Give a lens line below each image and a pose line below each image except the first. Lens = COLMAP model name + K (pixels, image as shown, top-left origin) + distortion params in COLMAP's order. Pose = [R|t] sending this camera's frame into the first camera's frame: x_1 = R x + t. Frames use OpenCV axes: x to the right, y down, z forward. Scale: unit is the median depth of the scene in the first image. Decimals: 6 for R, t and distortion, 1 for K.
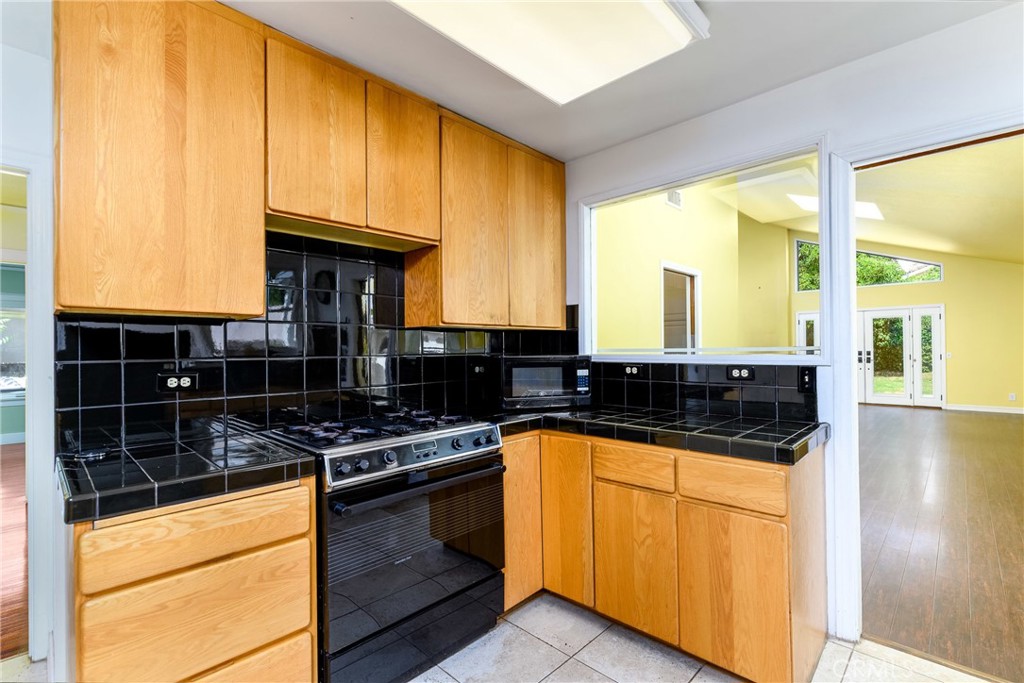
lens RADIAL K [[452.9, 0, 521.2], [0, 452.9, 344.4], [0, 0, 1]] dist [-0.002999, -0.000030]
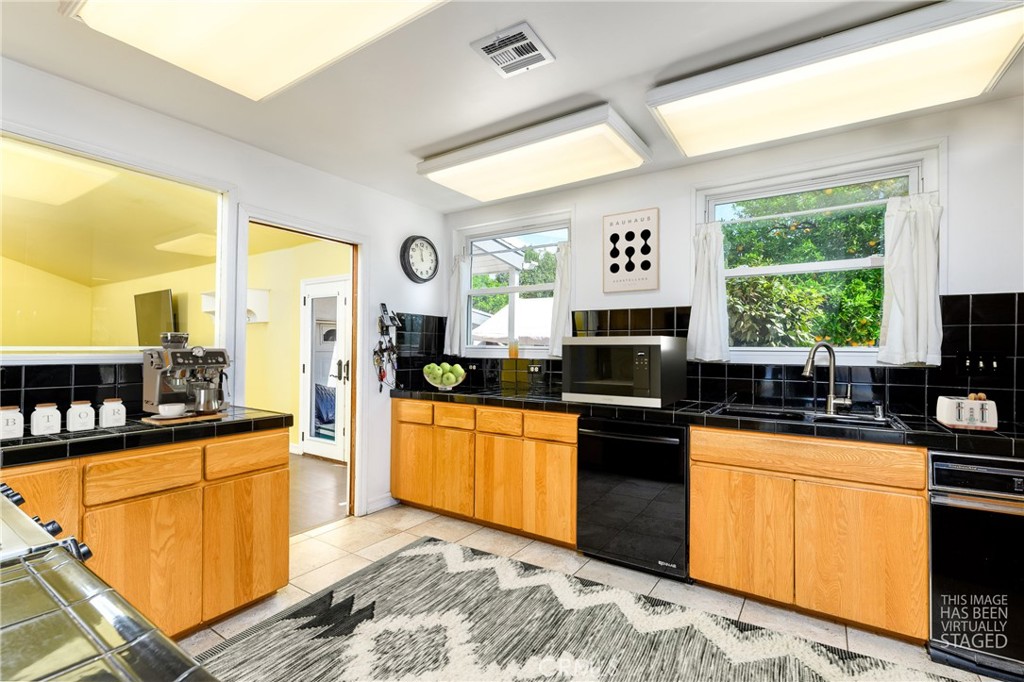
lens RADIAL K [[452.9, 0, 513.9], [0, 452.9, 344.7], [0, 0, 1]] dist [-0.002999, -0.000030]
pose [[-0.161427, 0.016367, 0.986749, -0.724236], [-0.011347, 0.999766, -0.018440, 0.013286], [-0.986819, -0.014173, -0.161204, 0.380447]]
